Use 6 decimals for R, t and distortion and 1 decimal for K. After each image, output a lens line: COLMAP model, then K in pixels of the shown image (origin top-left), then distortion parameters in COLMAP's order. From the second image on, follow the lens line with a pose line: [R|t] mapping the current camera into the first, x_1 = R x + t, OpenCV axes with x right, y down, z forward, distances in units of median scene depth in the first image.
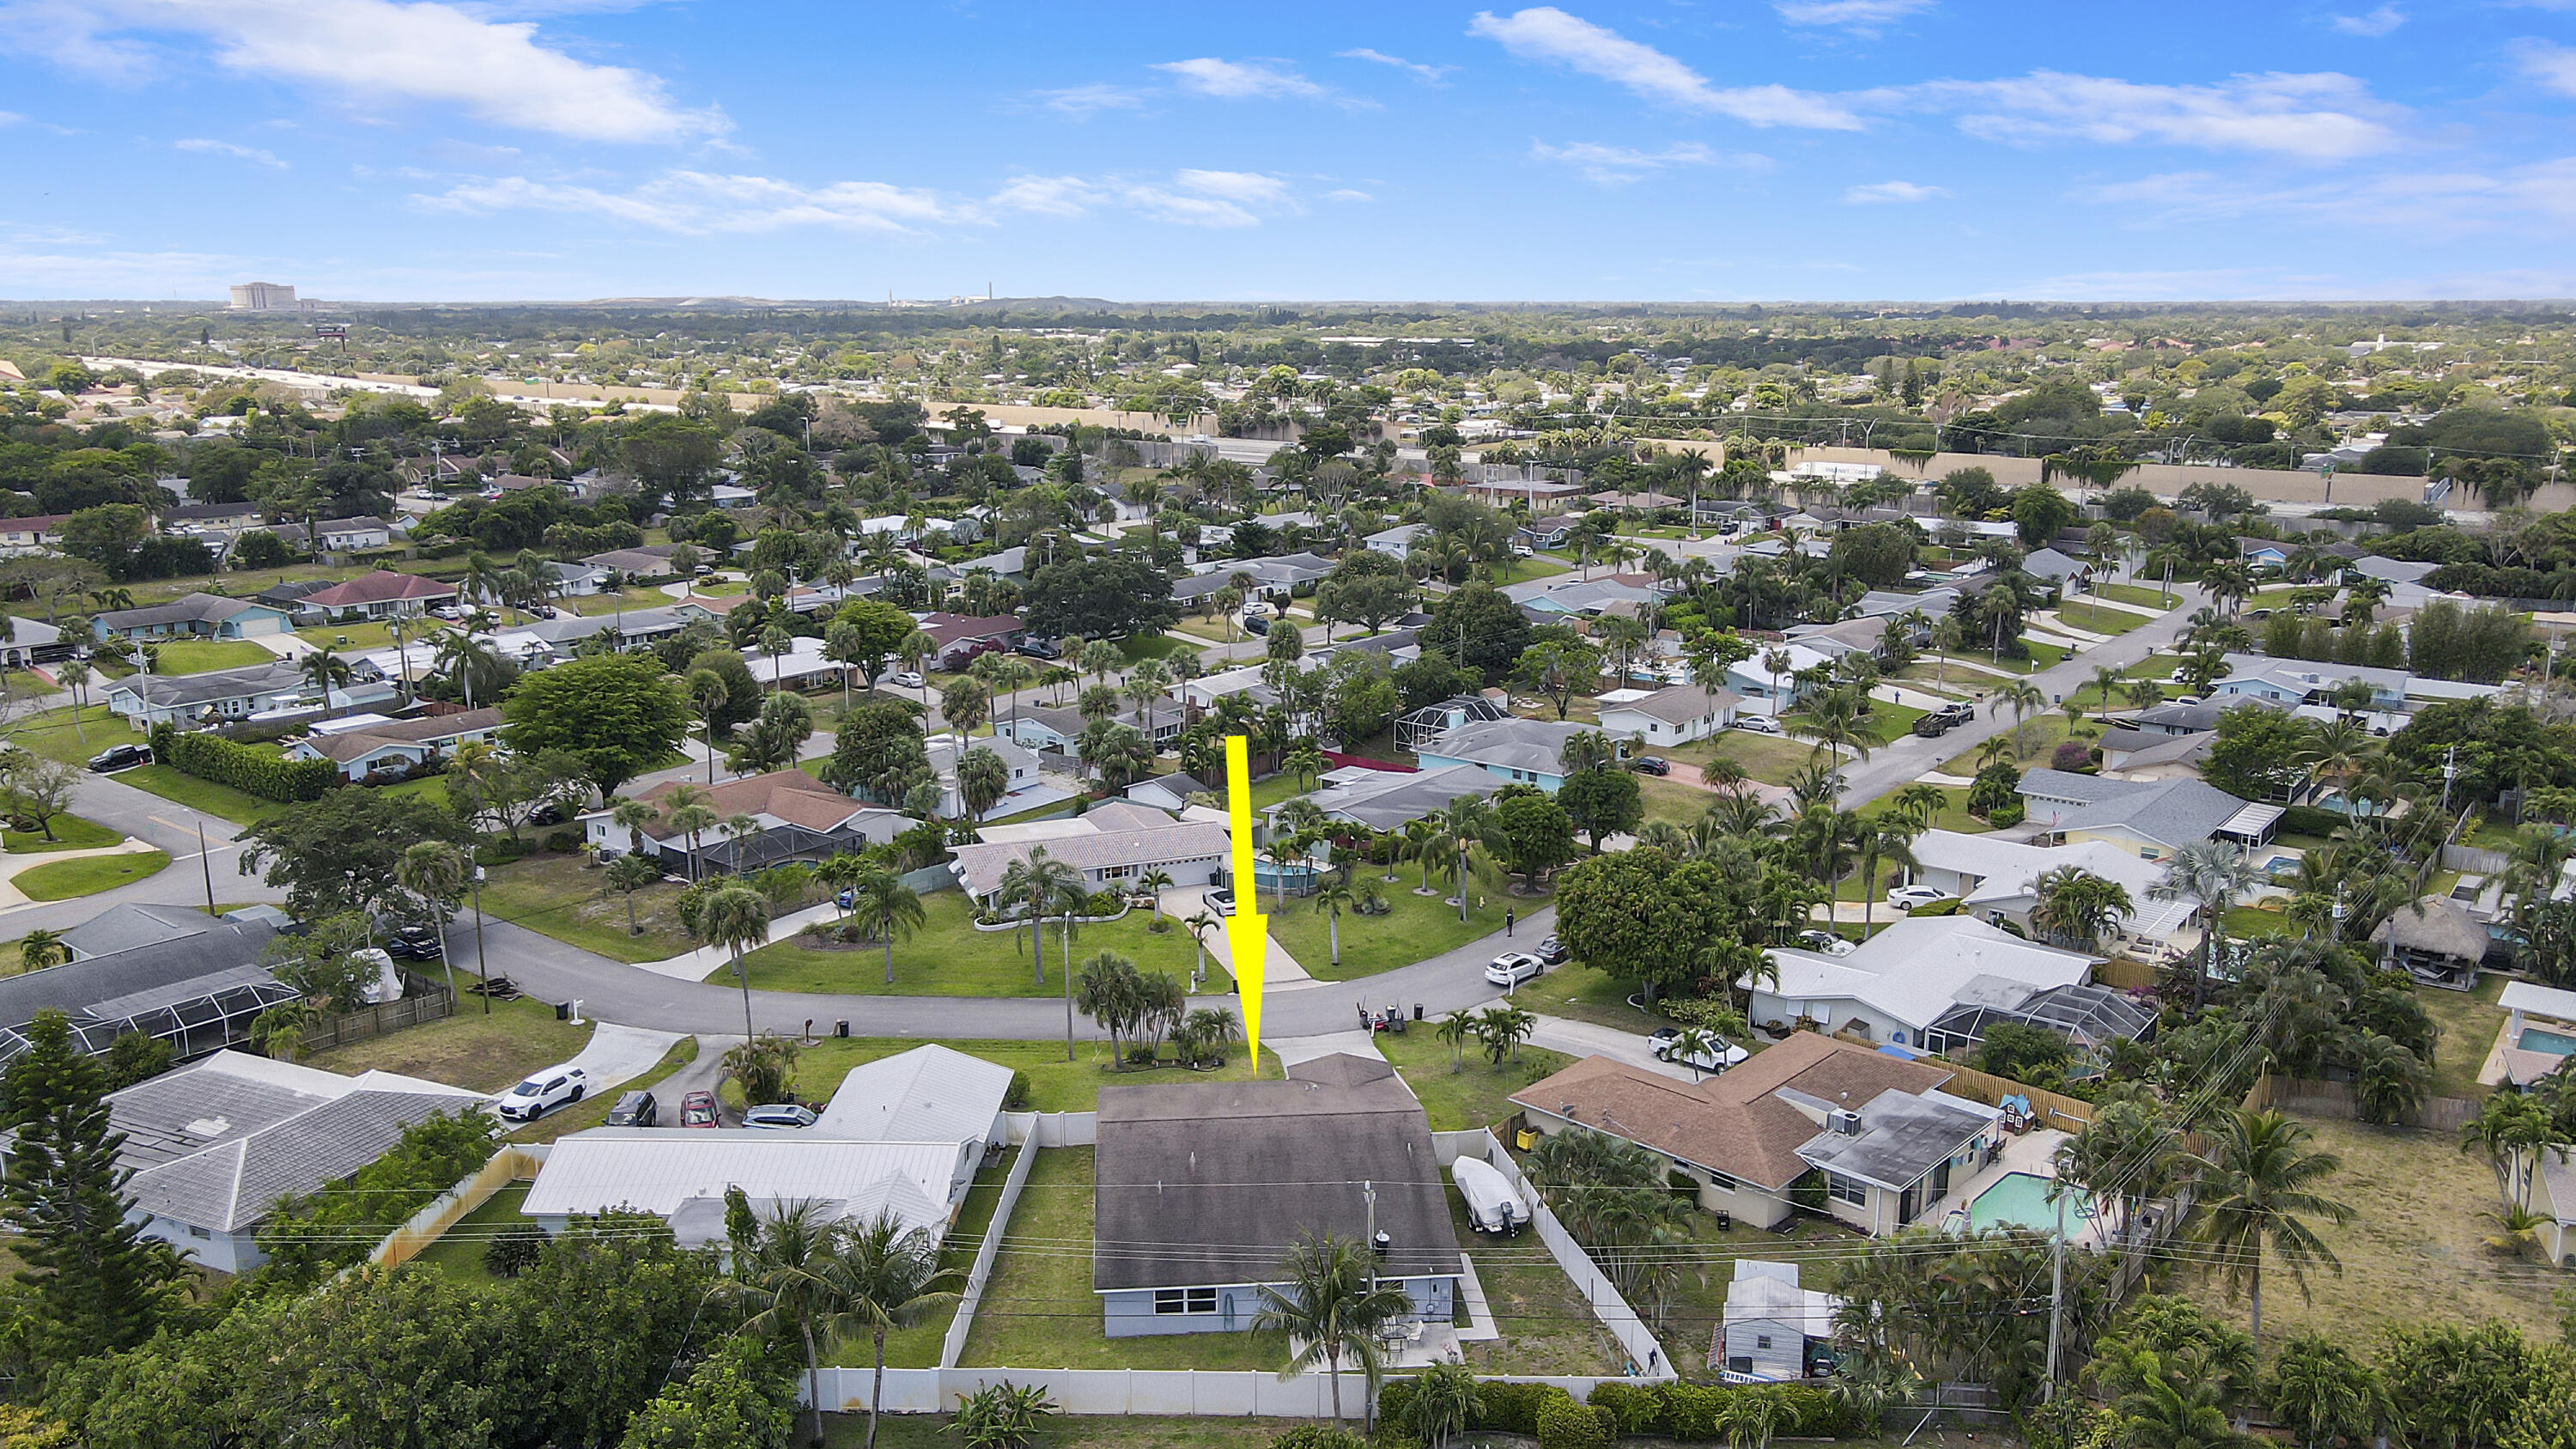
lens RADIAL K [[1894.9, 0, 1304.1], [0, 1894.9, 733.8], [0, 0, 1]] dist [0.002004, 0.014529]
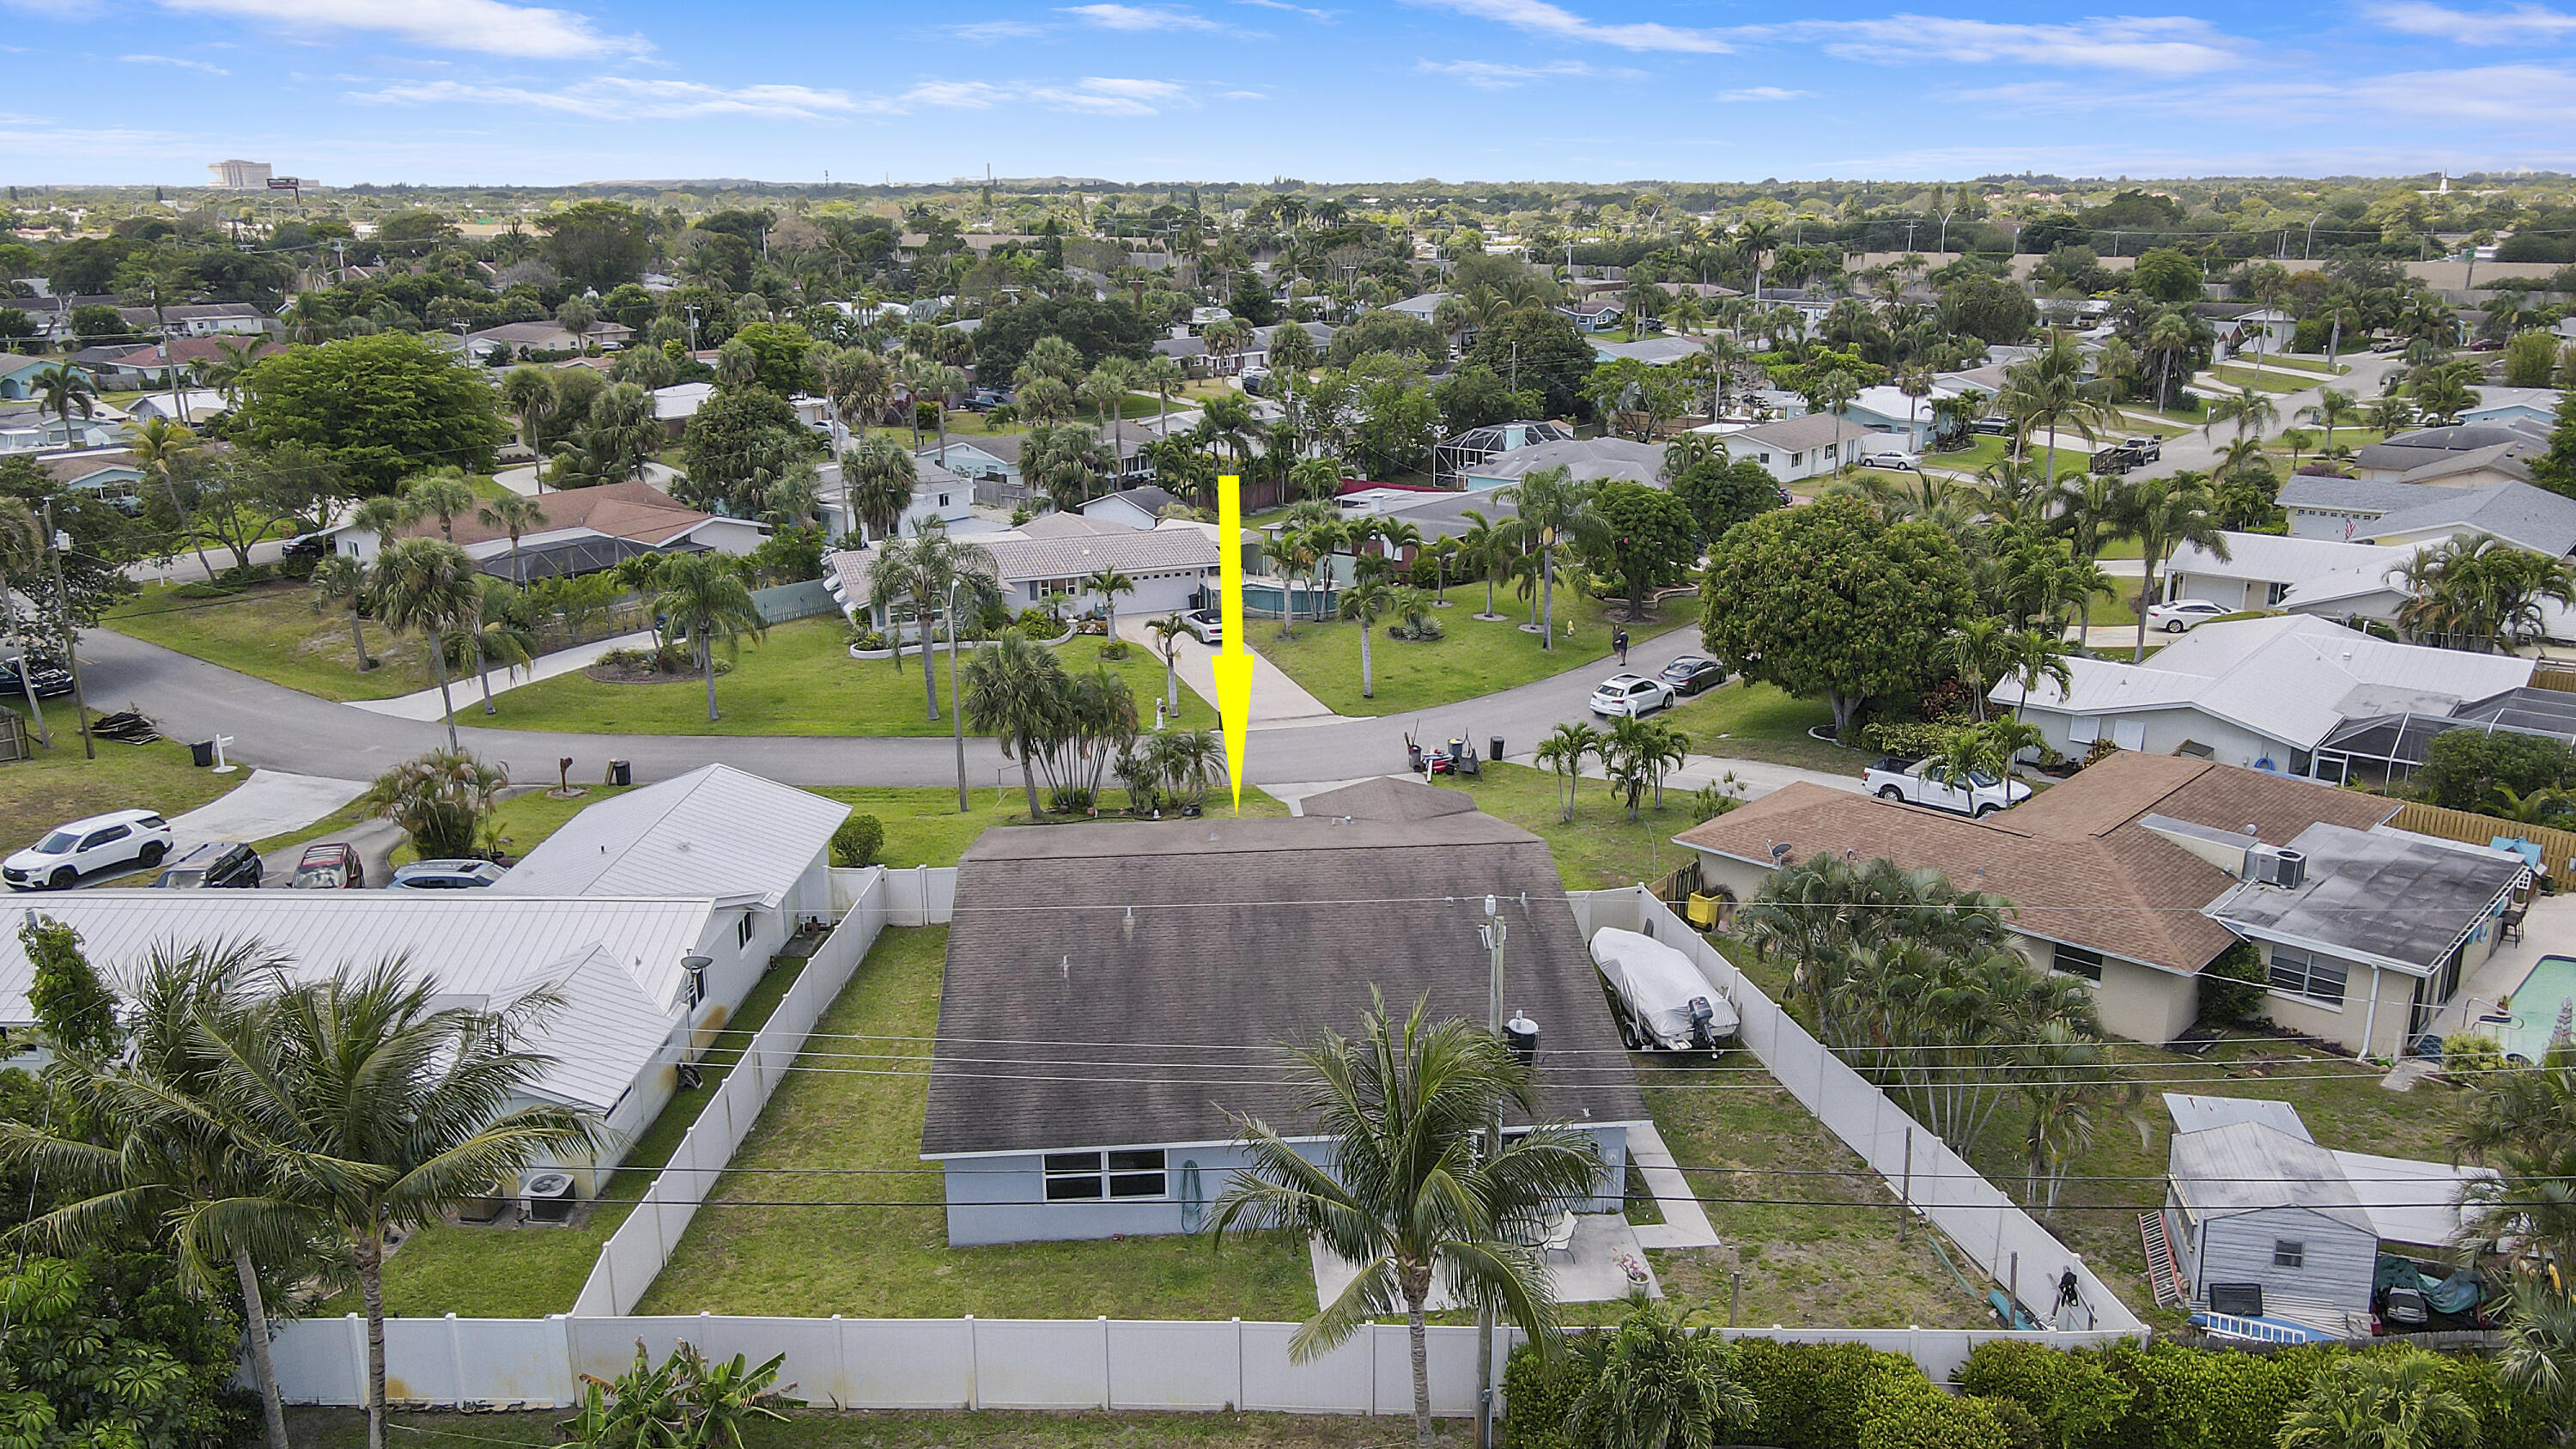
lens RADIAL K [[1894.9, 0, 1292.4], [0, 1894.9, 711.9], [0, 0, 1]] dist [0.002004, 0.014529]
pose [[0.999925, -0.006442, -0.010407, -0.004436], [0.006891, 0.999022, 0.043669, 0.111162], [0.010115, -0.043738, 0.998992, 0.361127]]
